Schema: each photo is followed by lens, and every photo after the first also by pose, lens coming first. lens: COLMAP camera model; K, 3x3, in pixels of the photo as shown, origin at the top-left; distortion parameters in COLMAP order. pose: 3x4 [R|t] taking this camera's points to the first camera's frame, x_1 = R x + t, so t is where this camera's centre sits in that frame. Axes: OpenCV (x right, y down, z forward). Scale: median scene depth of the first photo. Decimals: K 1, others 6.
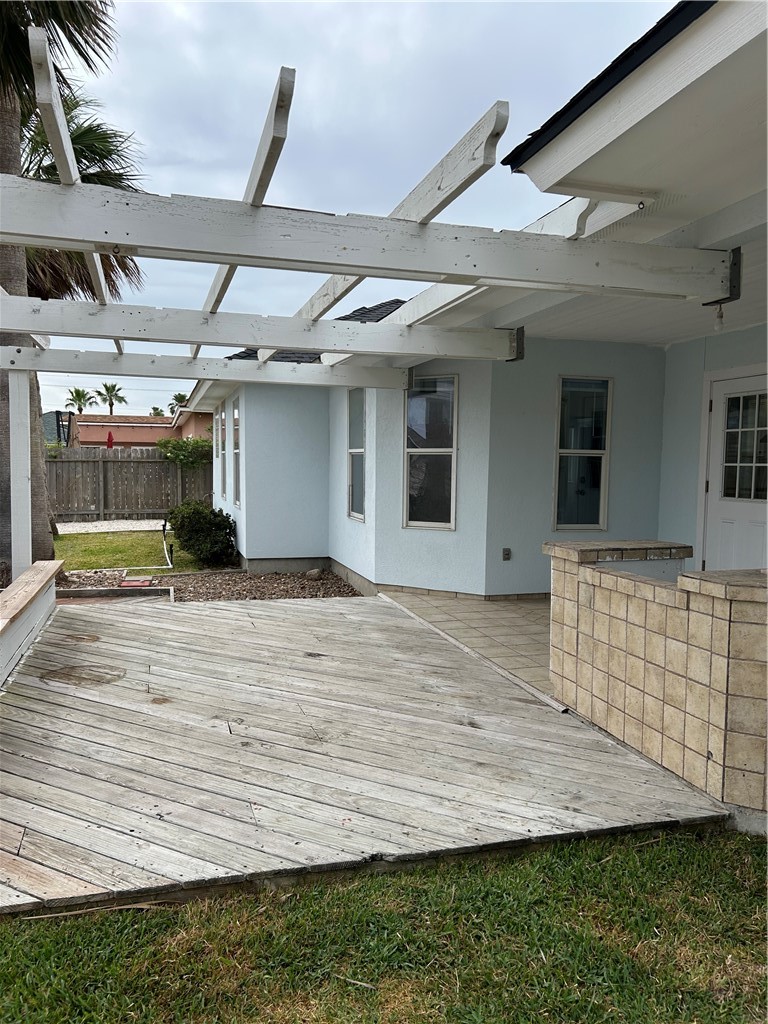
lens RADIAL K [[768.2, 0, 379.2], [0, 768.2, 520.4], [0, 0, 1]] dist [0.048100, -0.058786]
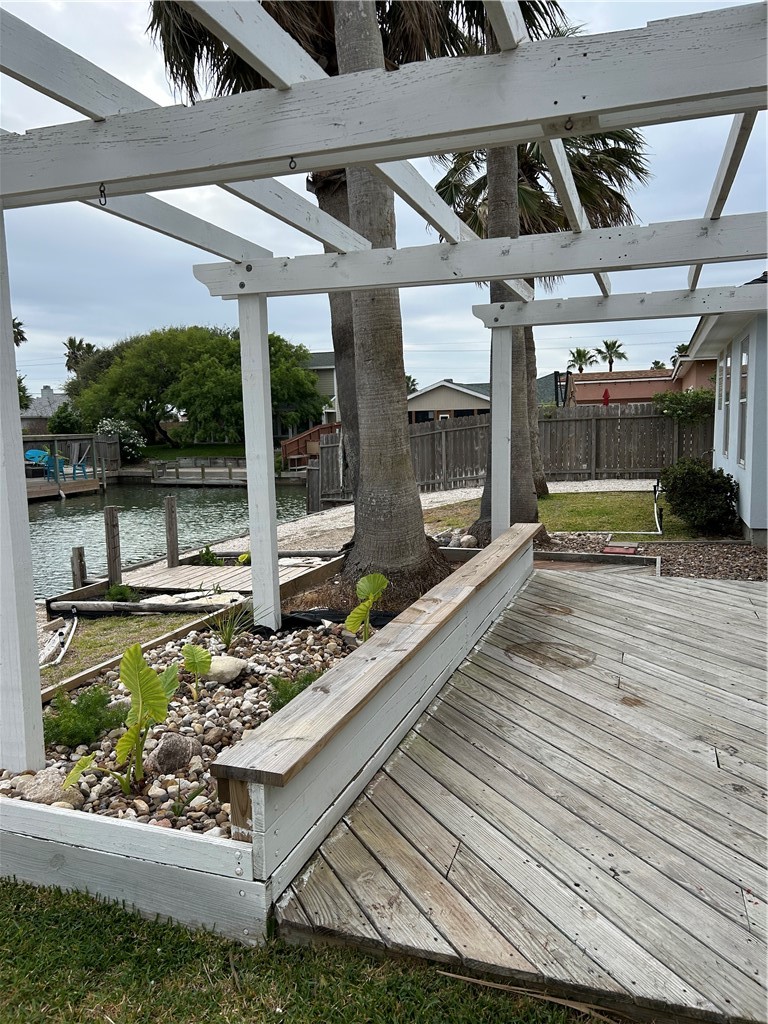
lens RADIAL K [[768.2, 0, 382.9], [0, 768.2, 520.5], [0, 0, 1]] dist [0.048100, -0.058786]
pose [[0.814999, 0.040640, -0.578036, -0.024459], [-0.008981, 0.998304, 0.057526, -0.008690], [0.579393, -0.041693, 0.813981, 0.161100]]
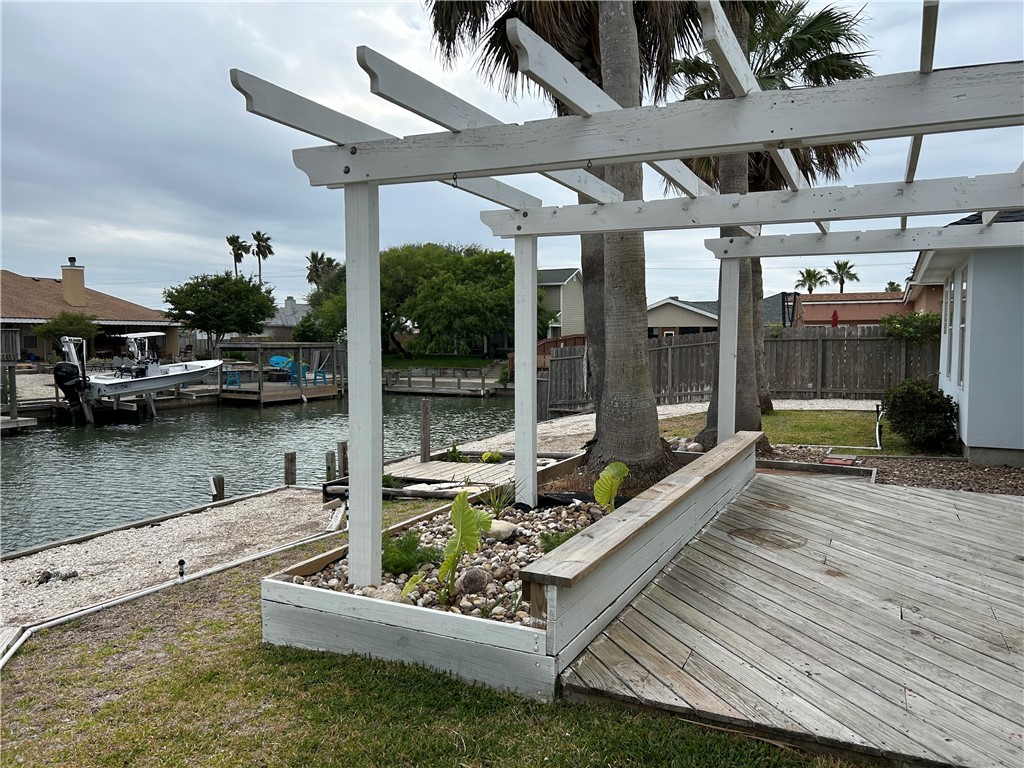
lens RADIAL K [[768.2, 0, 524.1], [0, 768.2, 390.1], [0, 0, 1]] dist [0.048100, -0.058786]
pose [[0.750383, 0.031076, -0.660272, 0.071151], [-0.039467, 0.999218, 0.002175, 0.006537], [0.659824, 0.024427, 0.751023, -0.035450]]
